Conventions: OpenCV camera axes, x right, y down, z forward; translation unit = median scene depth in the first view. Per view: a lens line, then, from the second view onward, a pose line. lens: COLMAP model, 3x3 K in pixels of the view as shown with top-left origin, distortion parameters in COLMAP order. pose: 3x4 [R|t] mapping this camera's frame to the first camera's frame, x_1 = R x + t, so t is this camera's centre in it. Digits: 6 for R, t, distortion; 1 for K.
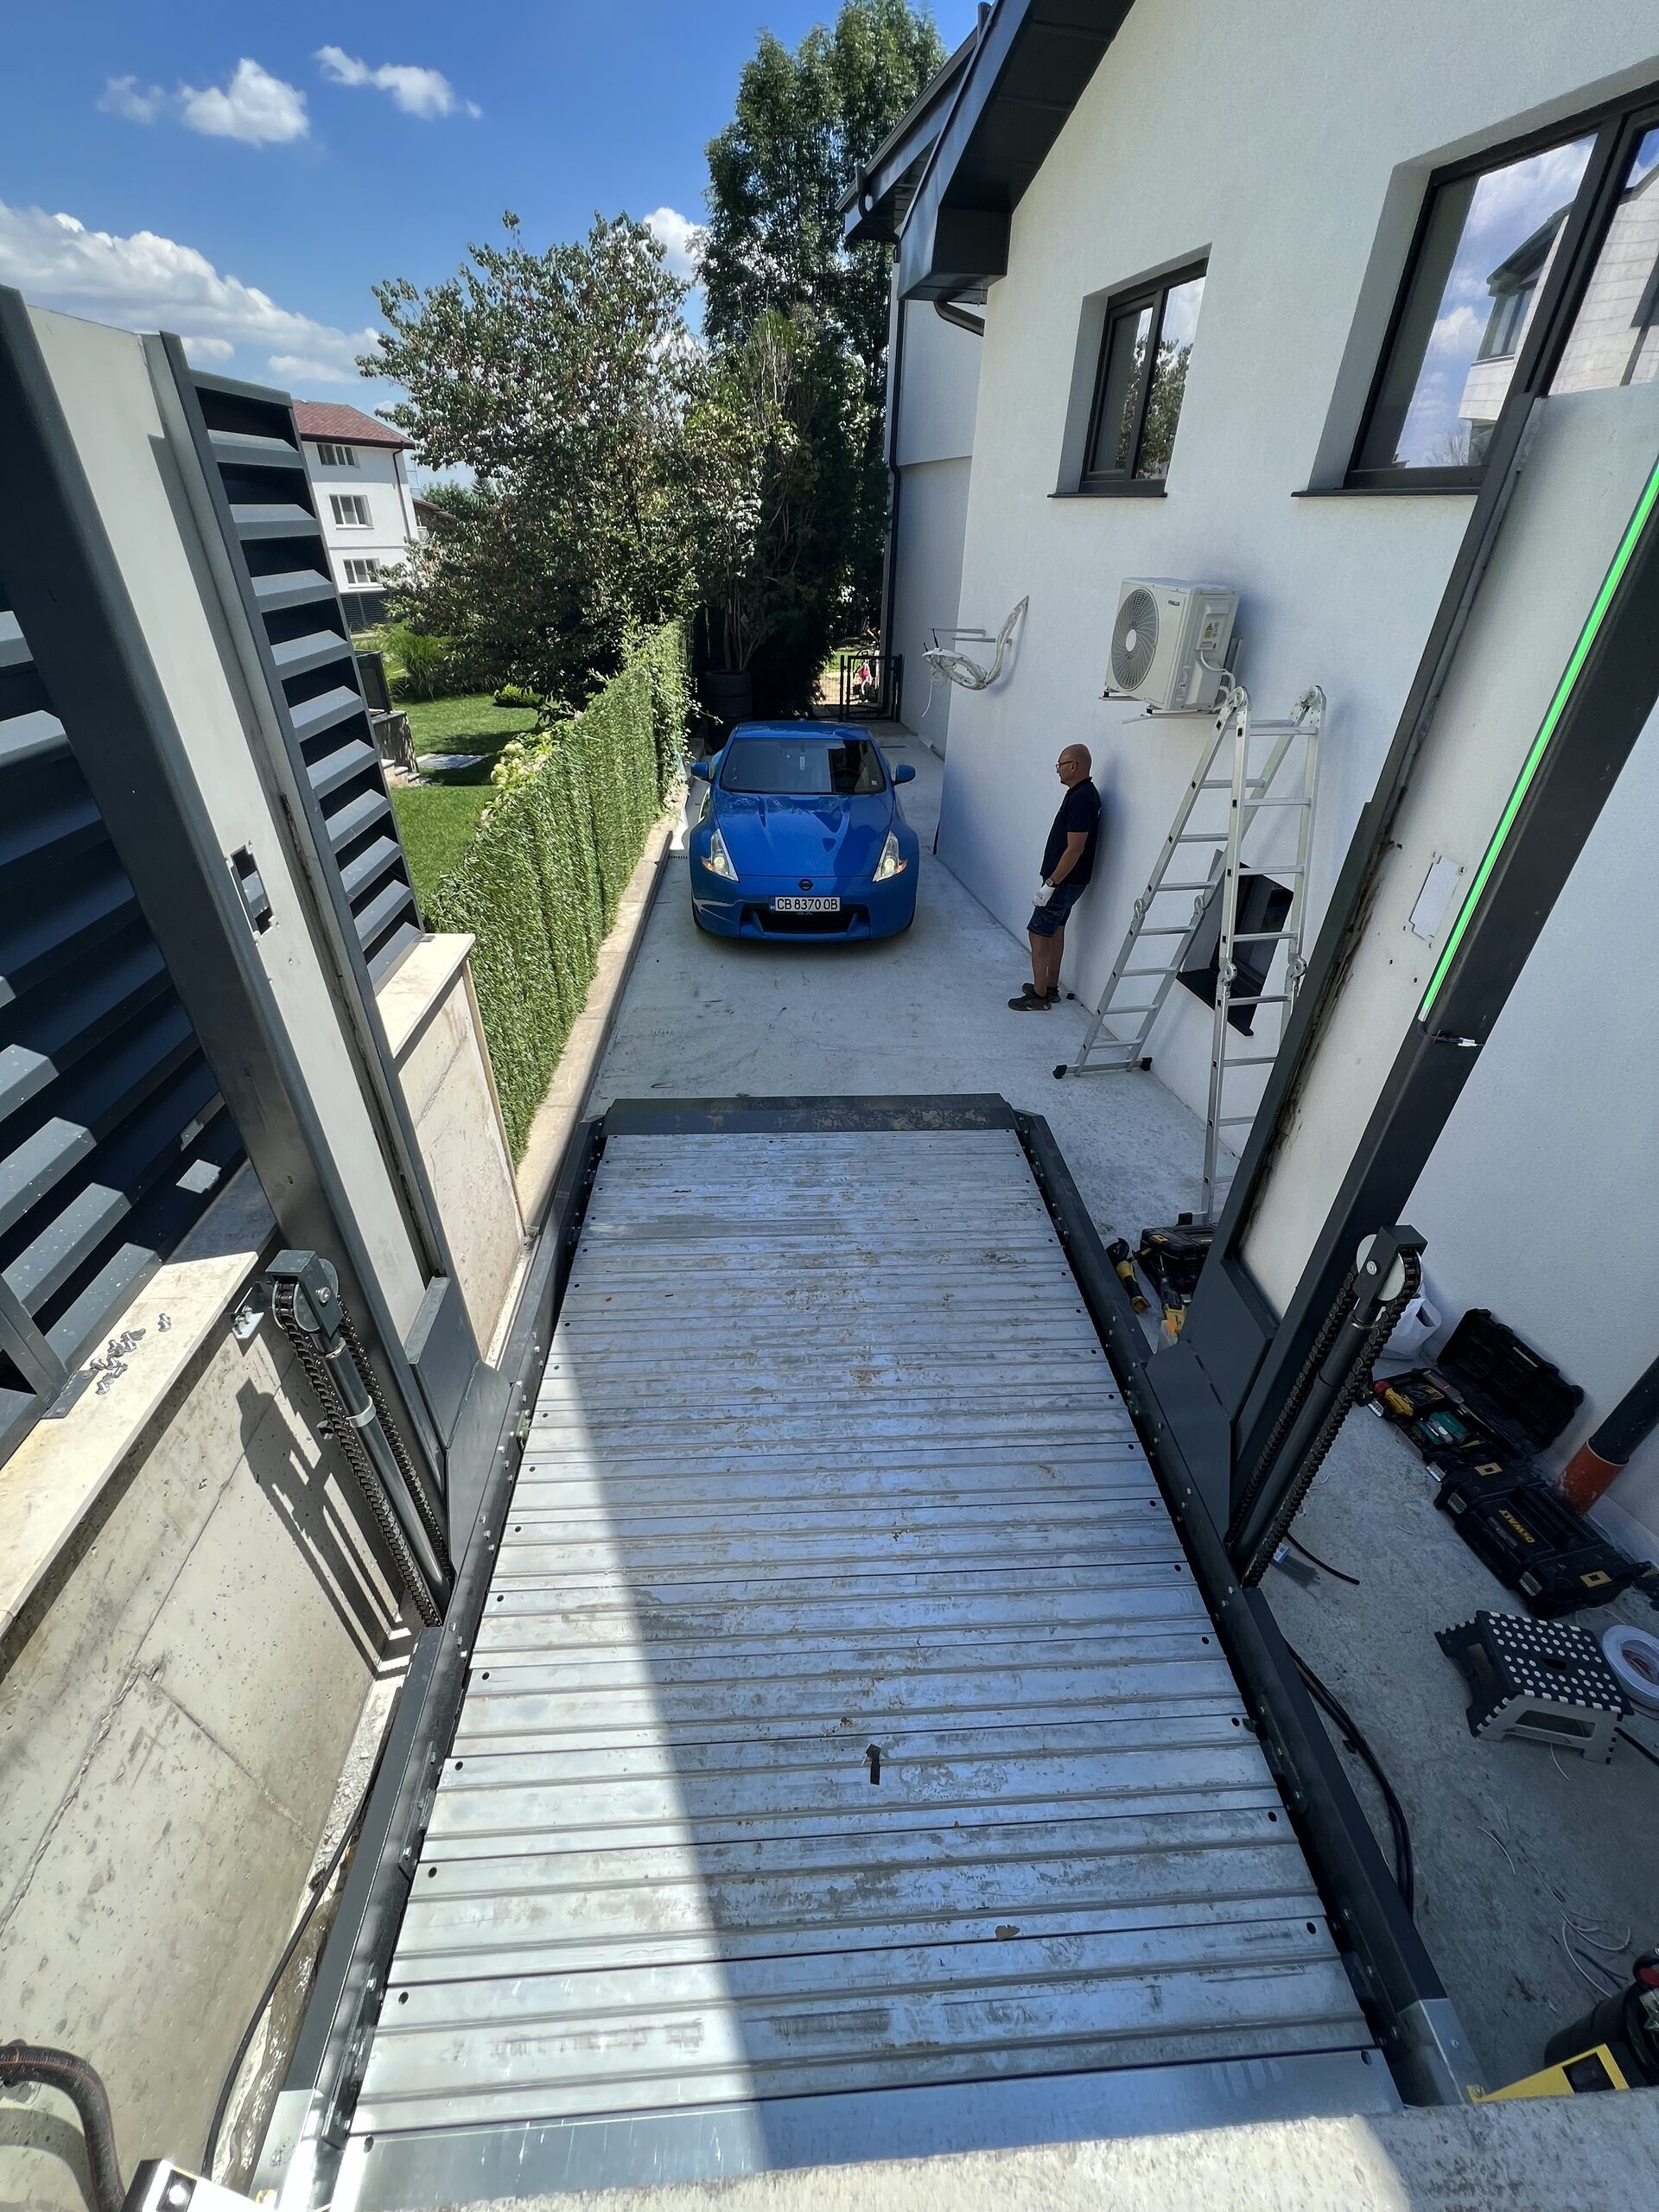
lens RADIAL K [[887.8, 0, 833.2], [0, 887.8, 1093.0], [0, 0, 1]] dist [0.002582, 0.000075]
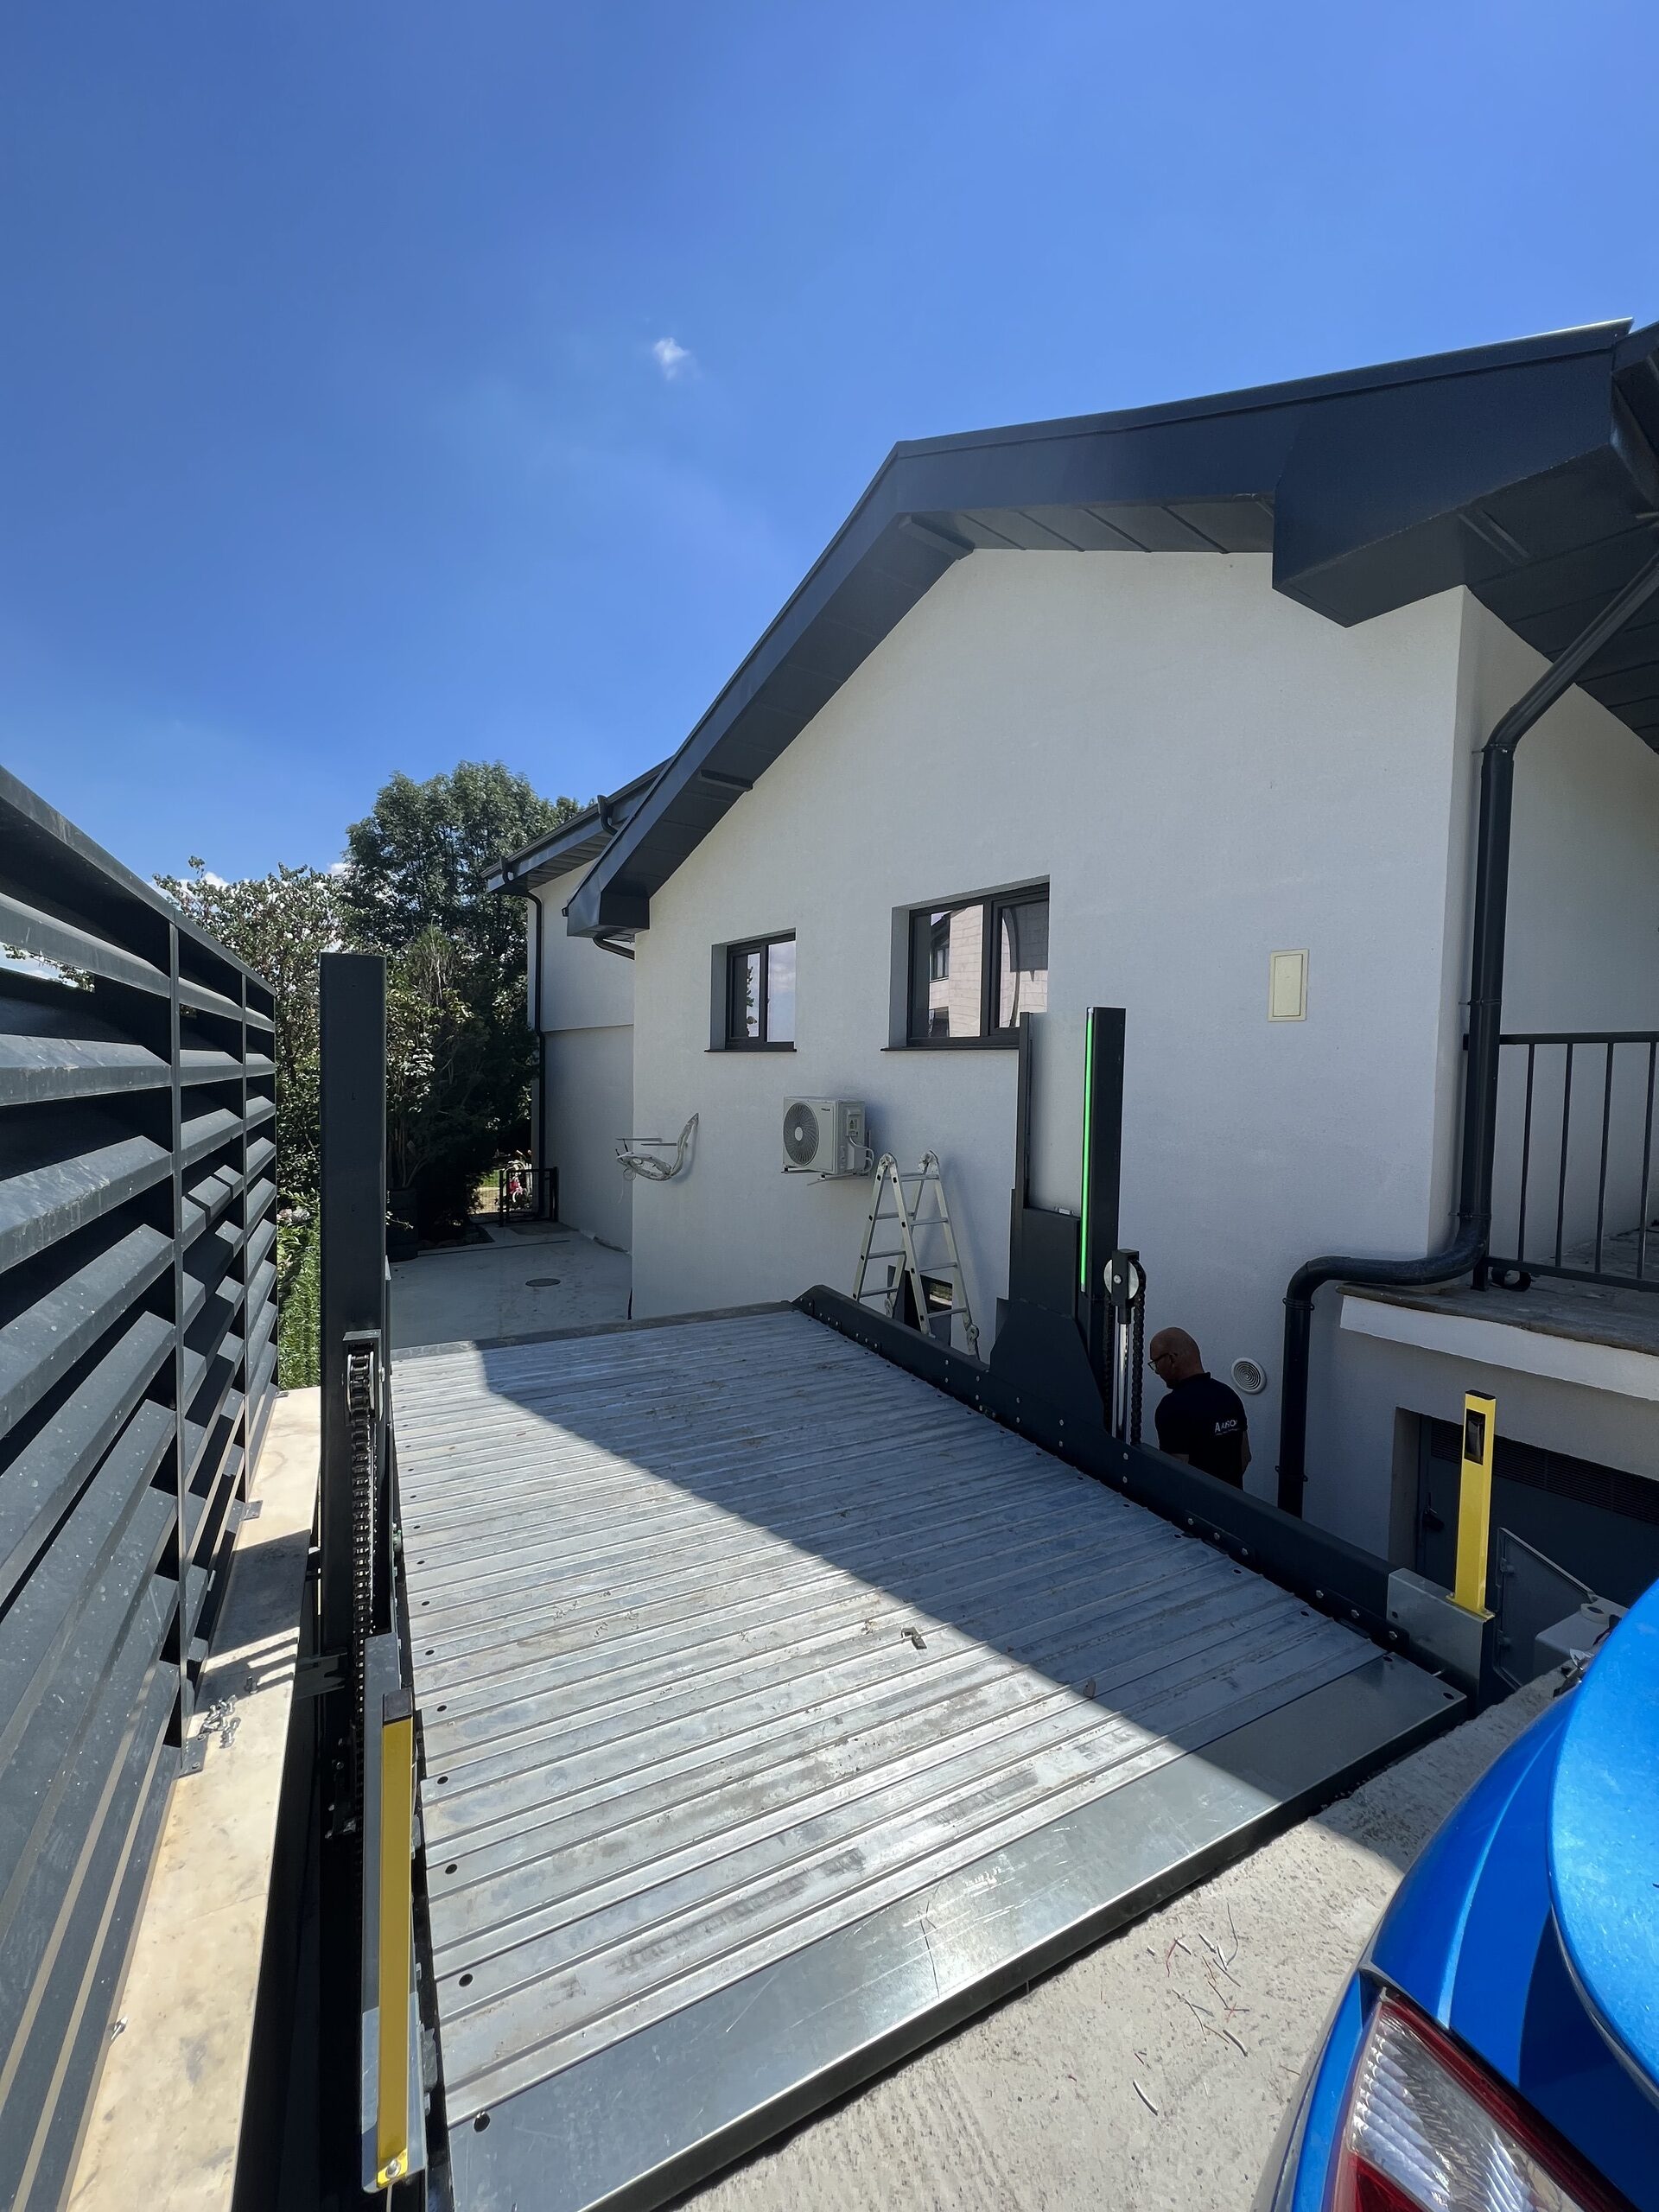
lens RADIAL K [[887.8, 0, 829.0], [0, 887.8, 1101.4], [0, 0, 1]] dist [0.002582, 0.000075]
pose [[0.909300, -0.023117, 0.415498, -0.096024], [0.232295, 0.856614, -0.460708, 0.053341], [-0.345271, 0.515440, 0.784289, -0.076639]]
